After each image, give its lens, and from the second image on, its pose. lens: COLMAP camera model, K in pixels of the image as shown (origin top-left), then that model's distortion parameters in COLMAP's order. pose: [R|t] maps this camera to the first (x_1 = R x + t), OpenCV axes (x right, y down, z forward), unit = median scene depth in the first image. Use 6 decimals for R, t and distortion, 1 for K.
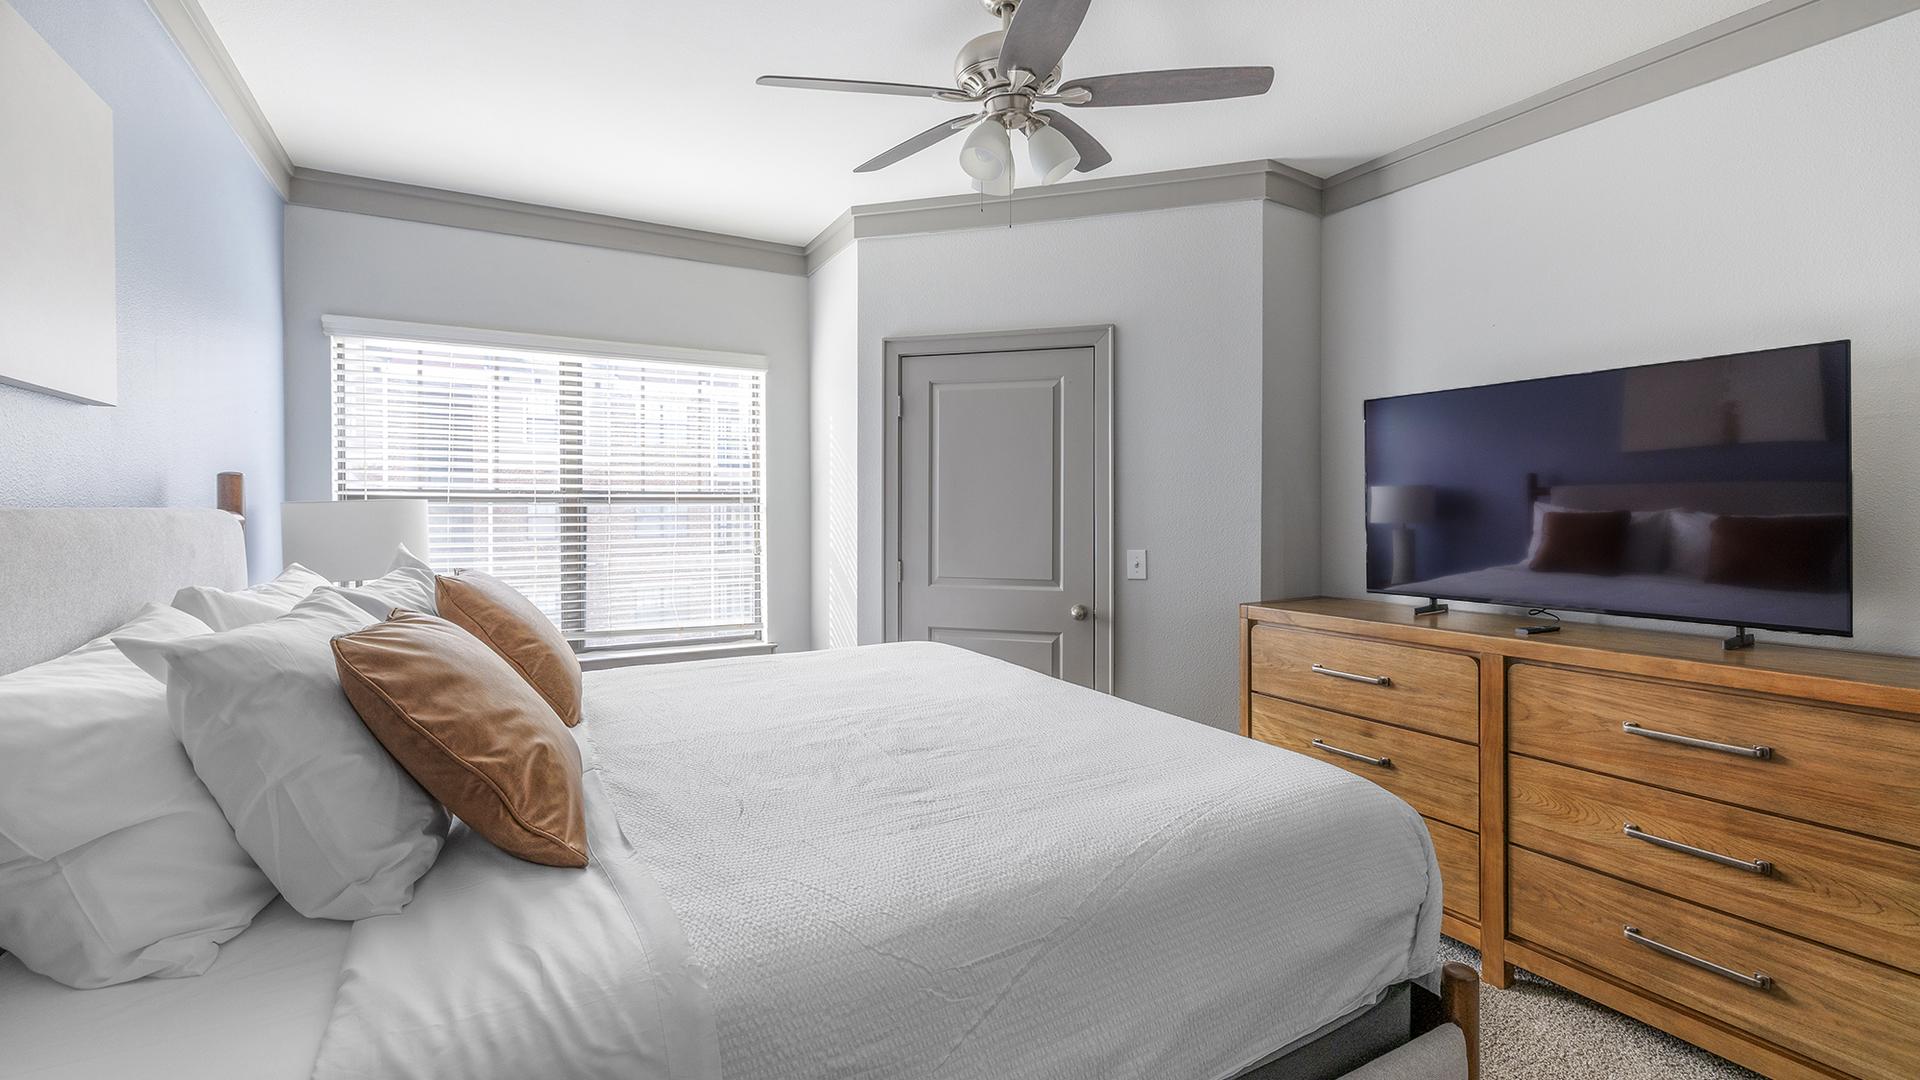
lens RADIAL K [[821.3, 0, 951.2], [0, 821.3, 495.9], [0, 0, 1]] dist [-0.002464, -0.000115]
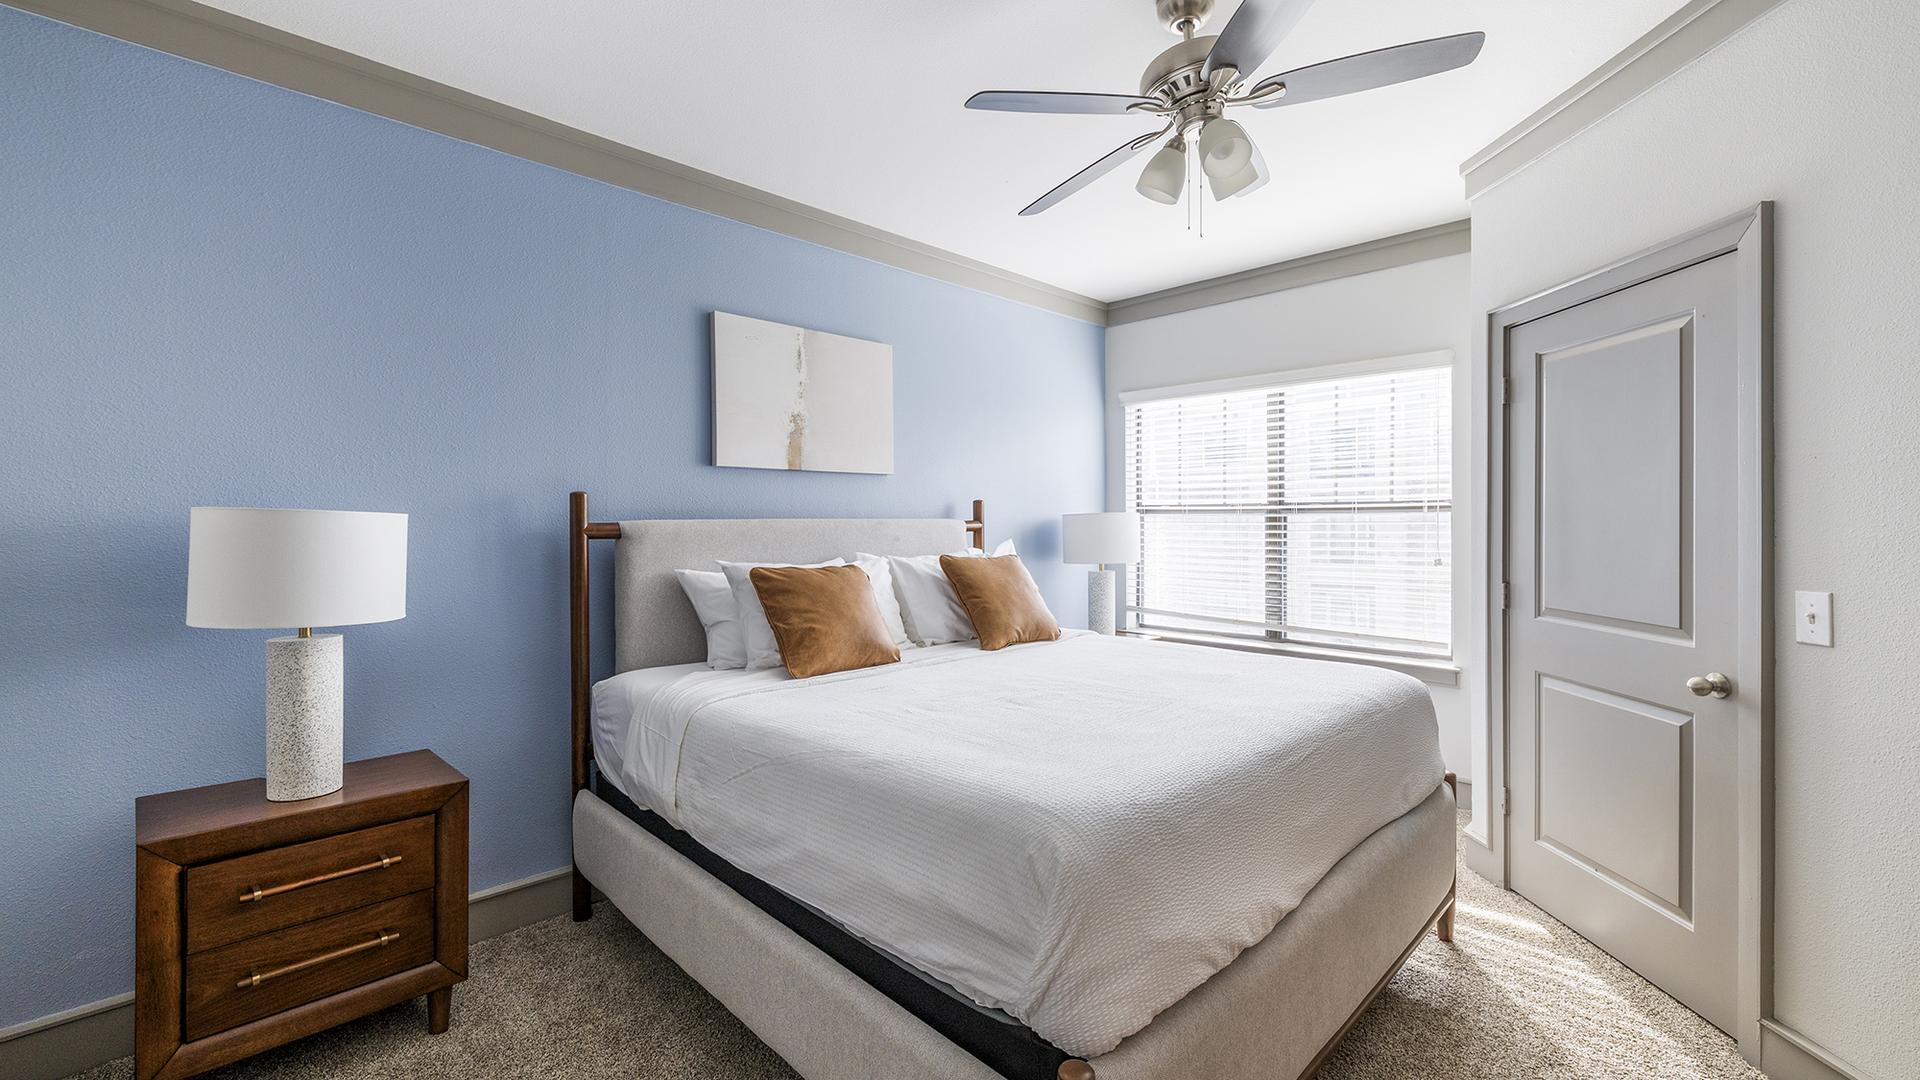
lens RADIAL K [[790.0, 0, 960.0], [0, 790.0, 540.0], [0, 0, 1]] dist [-0.001136, -0.000065]
pose [[0.268769, 0.025778, -0.962860, 0.552075], [0.017024, 0.999359, 0.031507, 0.003576], [0.963054, -0.024860, 0.268158, 0.277795]]
